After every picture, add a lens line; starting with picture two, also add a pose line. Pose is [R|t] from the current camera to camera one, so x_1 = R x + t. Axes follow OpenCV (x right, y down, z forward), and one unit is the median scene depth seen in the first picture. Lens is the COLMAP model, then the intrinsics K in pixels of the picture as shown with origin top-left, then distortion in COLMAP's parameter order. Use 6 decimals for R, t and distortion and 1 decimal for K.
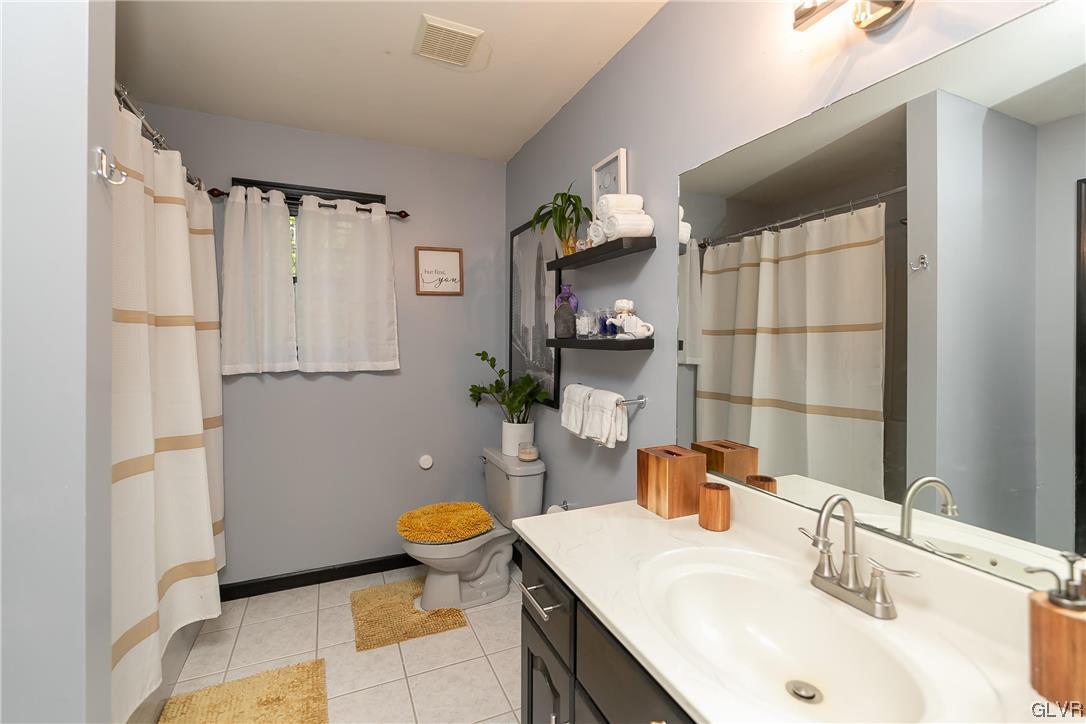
lens RADIAL K [[471.0, 0, 547.2], [0, 471.0, 346.1], [0, 0, 1]] dist [-0.001685, -0.000043]
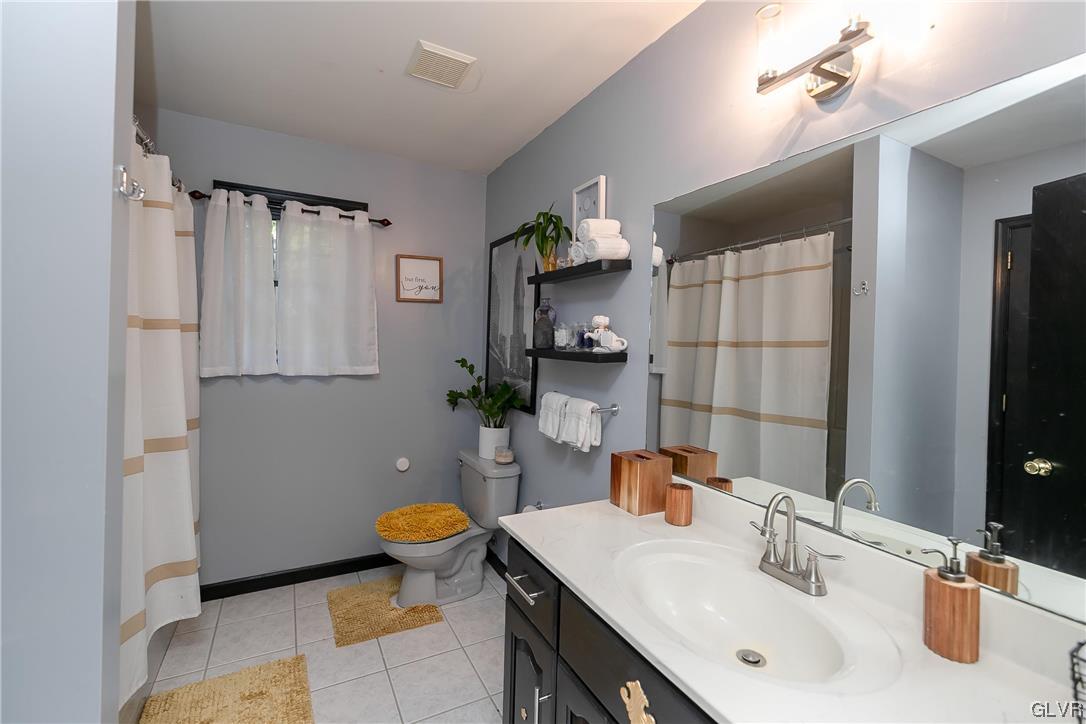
lens RADIAL K [[473.7, 0, 548.4], [0, 473.7, 352.2], [0, 0, 1]] dist [0.001915, 0.000130]
pose [[0.996739, 0.021837, 0.077685, -0.033609], [-0.022393, 0.999729, 0.006288, -0.015516], [-0.077527, -0.008007, 0.996958, -0.067106]]
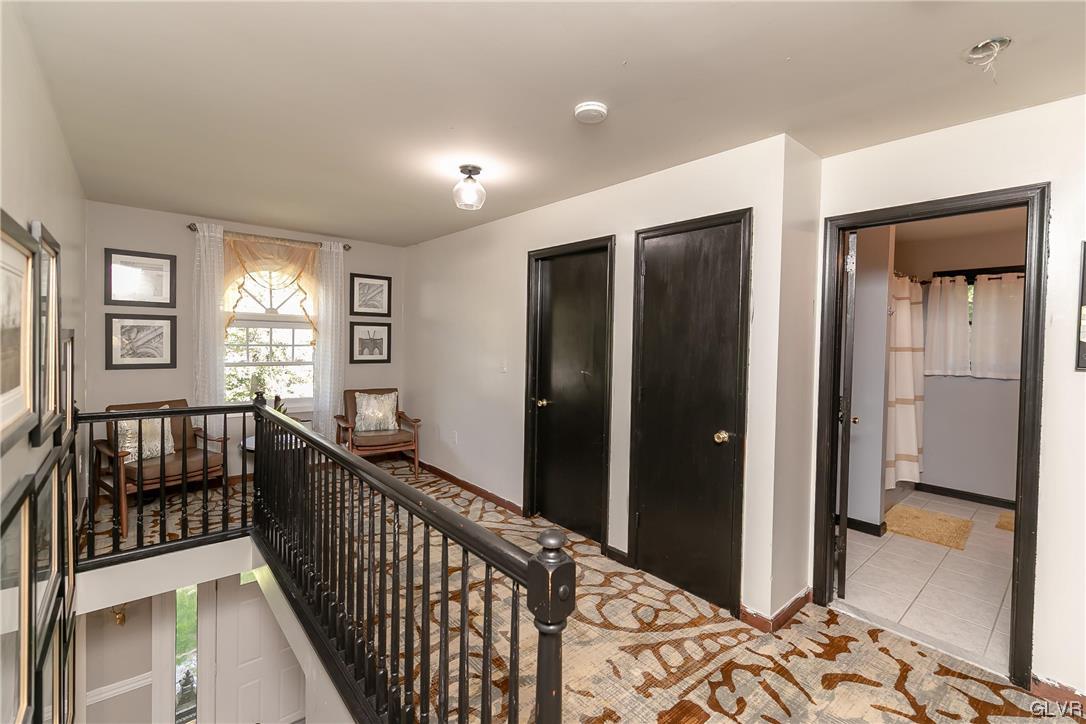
lens RADIAL K [[473.7, 0, 548.4], [0, 473.7, 352.2], [0, 0, 1]] dist [0.001915, 0.000130]
pose [[0.290996, 0.031019, -0.956221, 0.779958], [-0.022343, 0.999422, 0.025621, -0.051957], [0.956463, 0.013910, 0.291520, -1.130297]]
